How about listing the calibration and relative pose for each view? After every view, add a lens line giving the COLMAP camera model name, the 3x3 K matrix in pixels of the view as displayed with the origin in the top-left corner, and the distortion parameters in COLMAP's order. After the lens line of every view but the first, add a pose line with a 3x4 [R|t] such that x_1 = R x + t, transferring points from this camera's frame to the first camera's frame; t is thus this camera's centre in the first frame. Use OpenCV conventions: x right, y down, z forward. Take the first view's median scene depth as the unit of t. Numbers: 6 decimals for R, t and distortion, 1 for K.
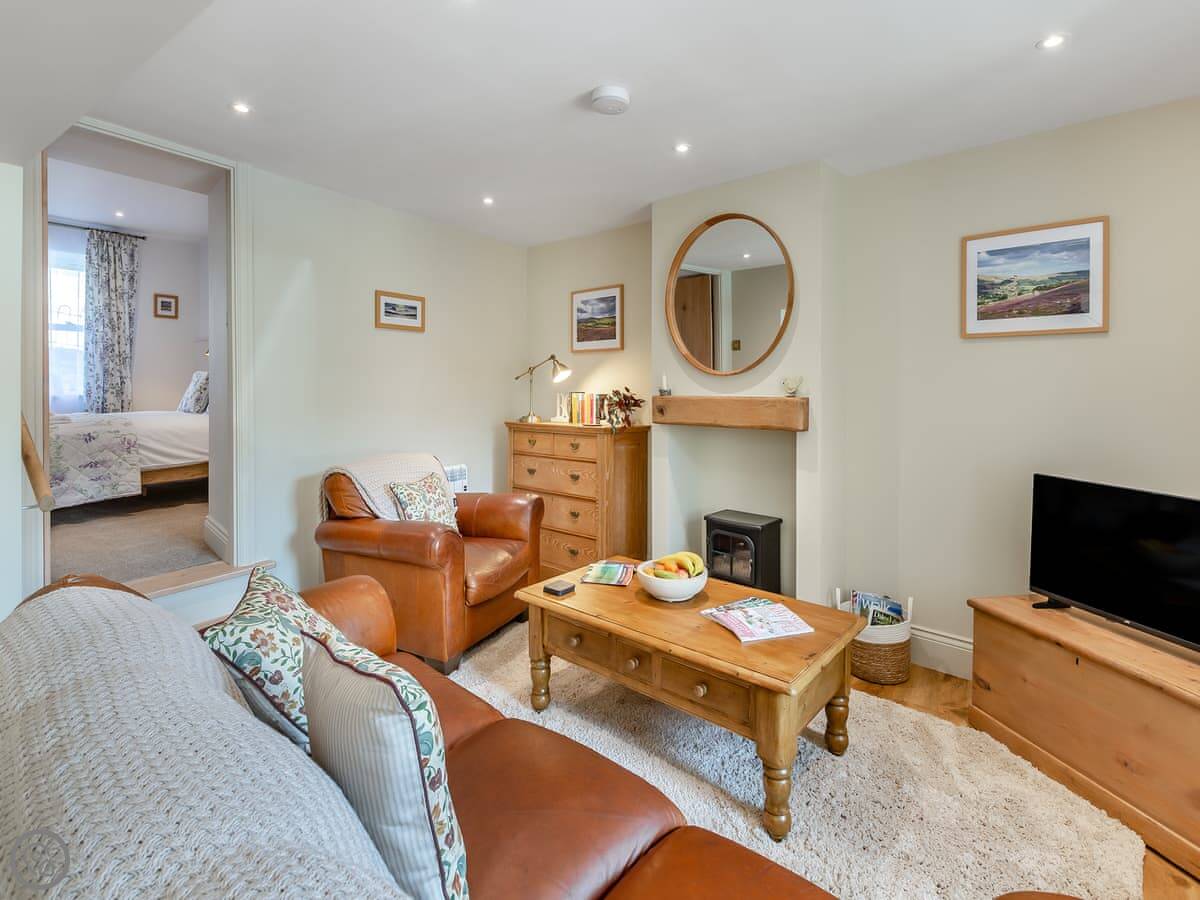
lens RADIAL K [[589.8, 0, 607.8], [0, 589.8, 386.5], [0, 0, 1]] dist [0.015787, -0.000406]
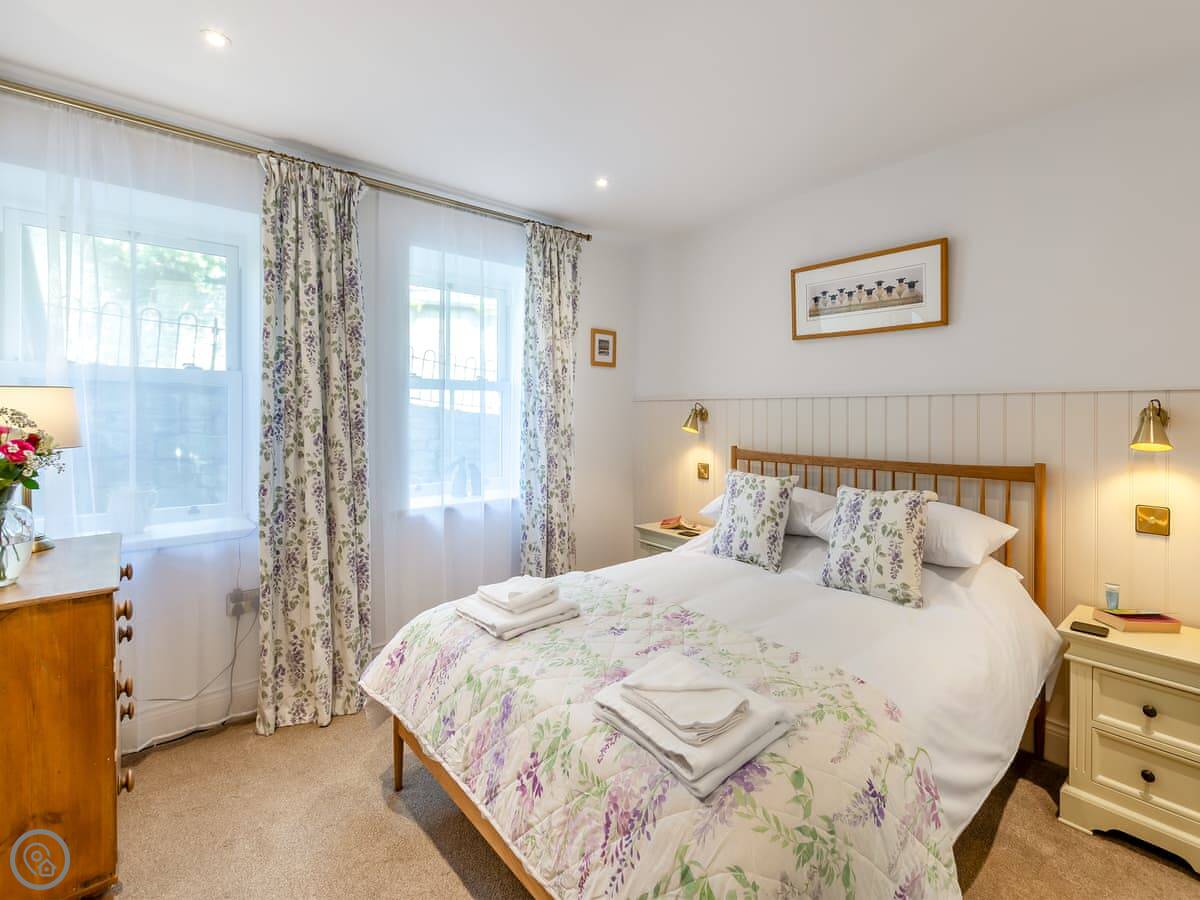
lens RADIAL K [[543.8, 0, 608.7], [0, 543.8, 414.1], [0, 0, 1]] dist [0.002599, -0.000005]
pose [[0.963249, 0.003065, -0.268592, -0.928659], [-0.002660, 0.999995, 0.001871, -0.105236], [0.268596, -0.001088, 0.963252, 0.716170]]
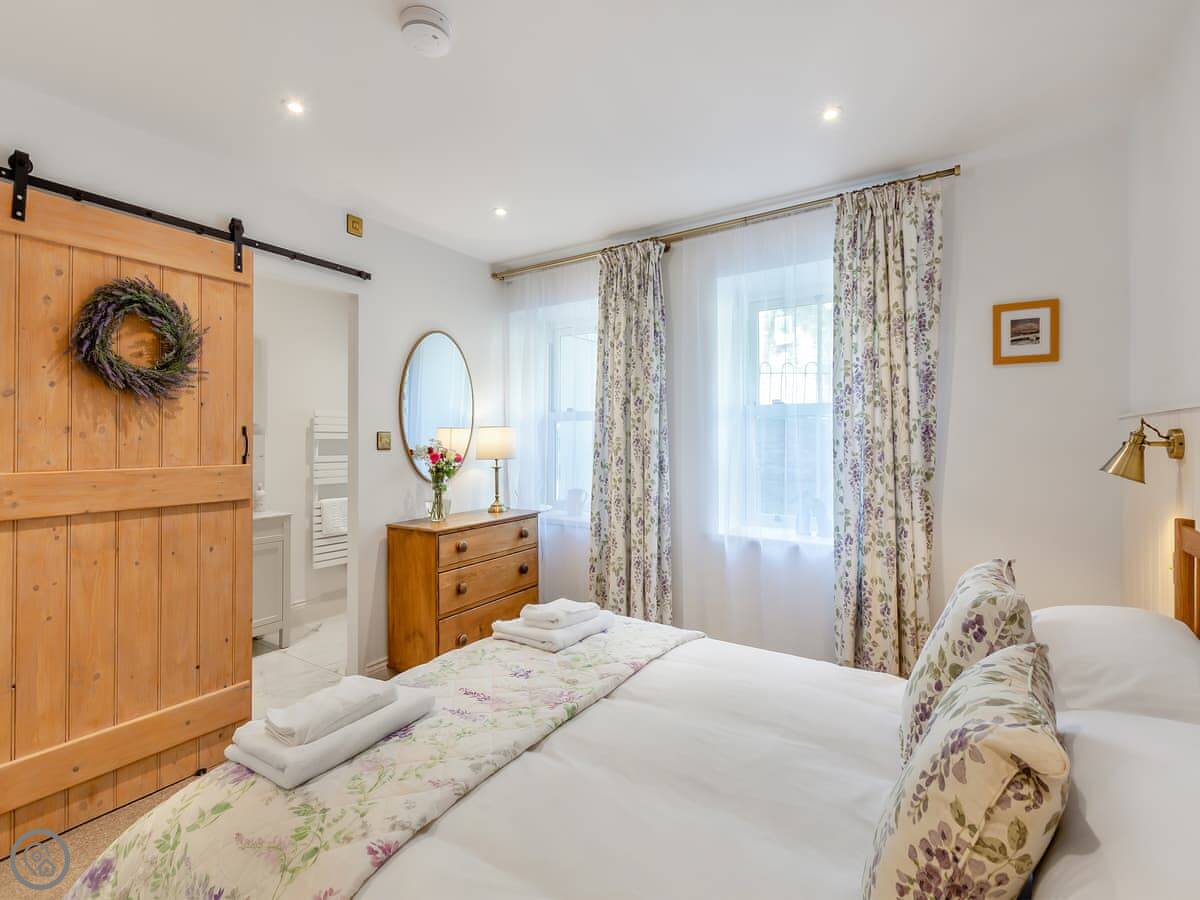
lens RADIAL K [[549.5, 0, 613.9], [0, 549.5, 430.7], [0, 0, 1]] dist [0.016182, -0.000072]
pose [[0.030215, -0.010381, -0.999490, -0.638312], [0.001915, 0.999945, -0.010328, -0.110269], [0.999542, -0.001602, 0.030234, 1.162461]]
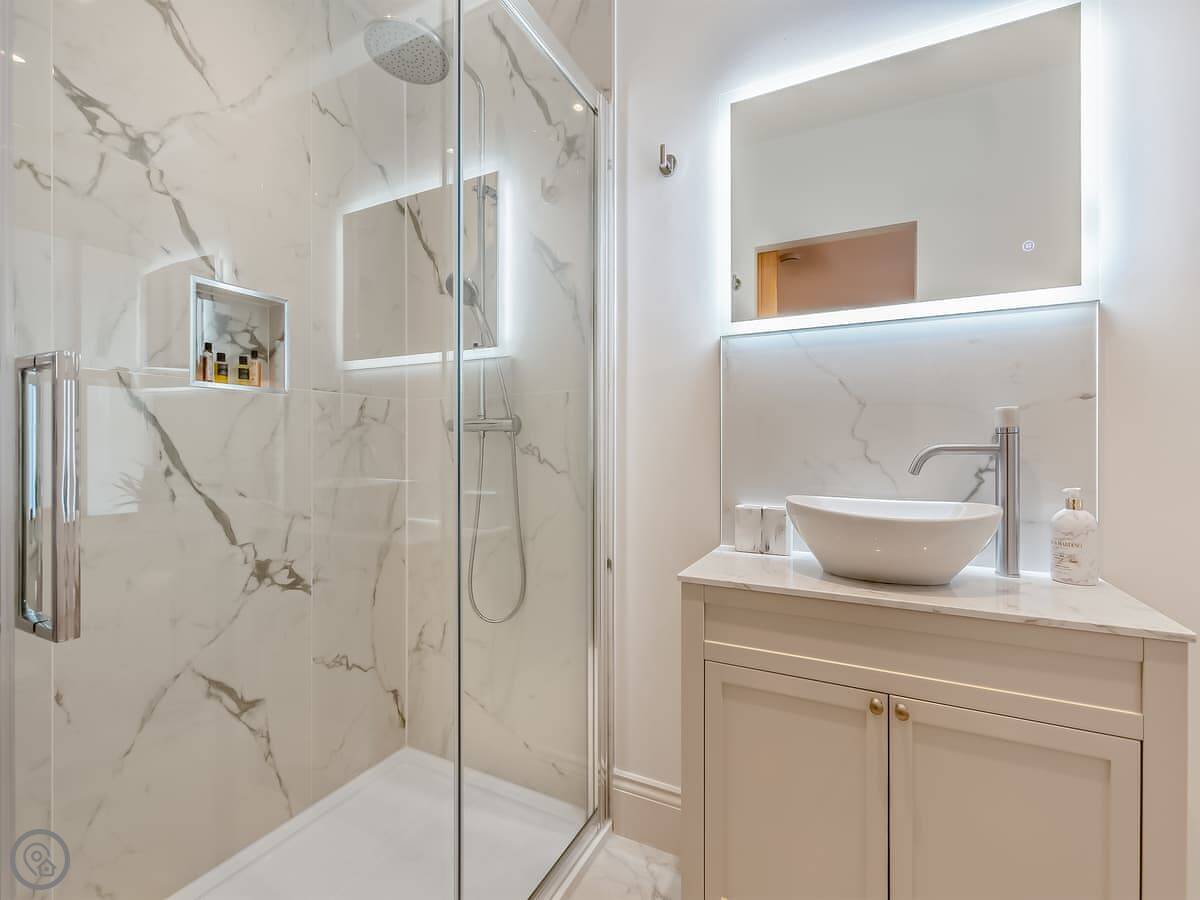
lens RADIAL K [[516.8, 0, 605.4], [0, 516.8, 456.1], [0, 0, 1]] dist [0.001372, -0.000318]
pose [[-0.991834, 0.001273, -0.127532, -1.311853], [0.000888, 0.999995, 0.003076, -0.049710], [0.127536, 0.002938, -0.991830, 0.824692]]
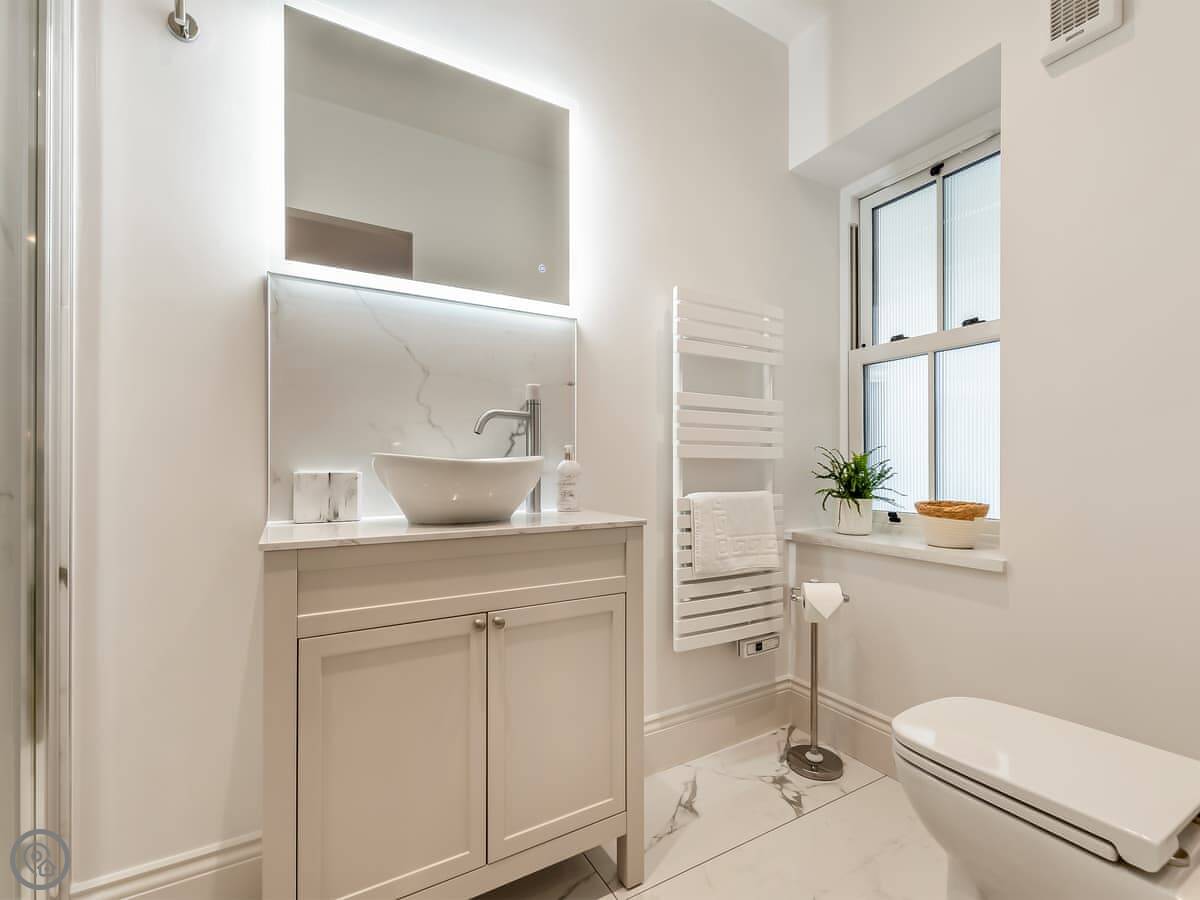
lens RADIAL K [[516.8, 0, 605.4], [0, 516.8, 456.1], [0, 0, 1]] dist [0.001372, -0.000318]
pose [[-0.459965, -0.004378, -0.887926, -1.262165], [0.003532, 0.999971, -0.006760, -0.023052], [0.887930, -0.006246, -0.459936, 0.791841]]
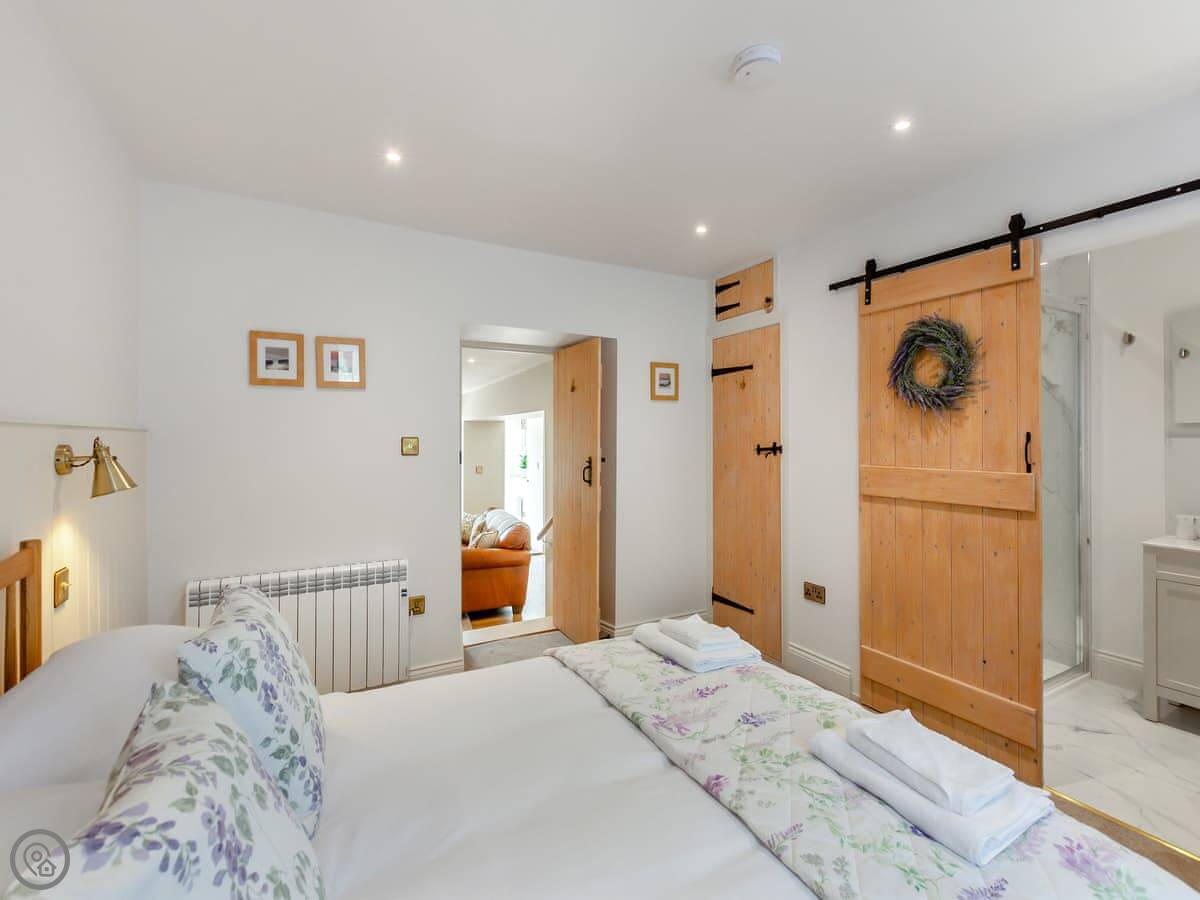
lens RADIAL K [[540.6, 0, 607.0], [0, 540.6, 437.4], [0, 0, 1]] dist [-0.000885, -0.000595]
pose [[-0.889811, 0.002187, 0.456324, -1.104807], [-0.000082, 0.999988, -0.004953, -0.114024], [-0.456330, -0.004445, -0.889800, 1.445579]]
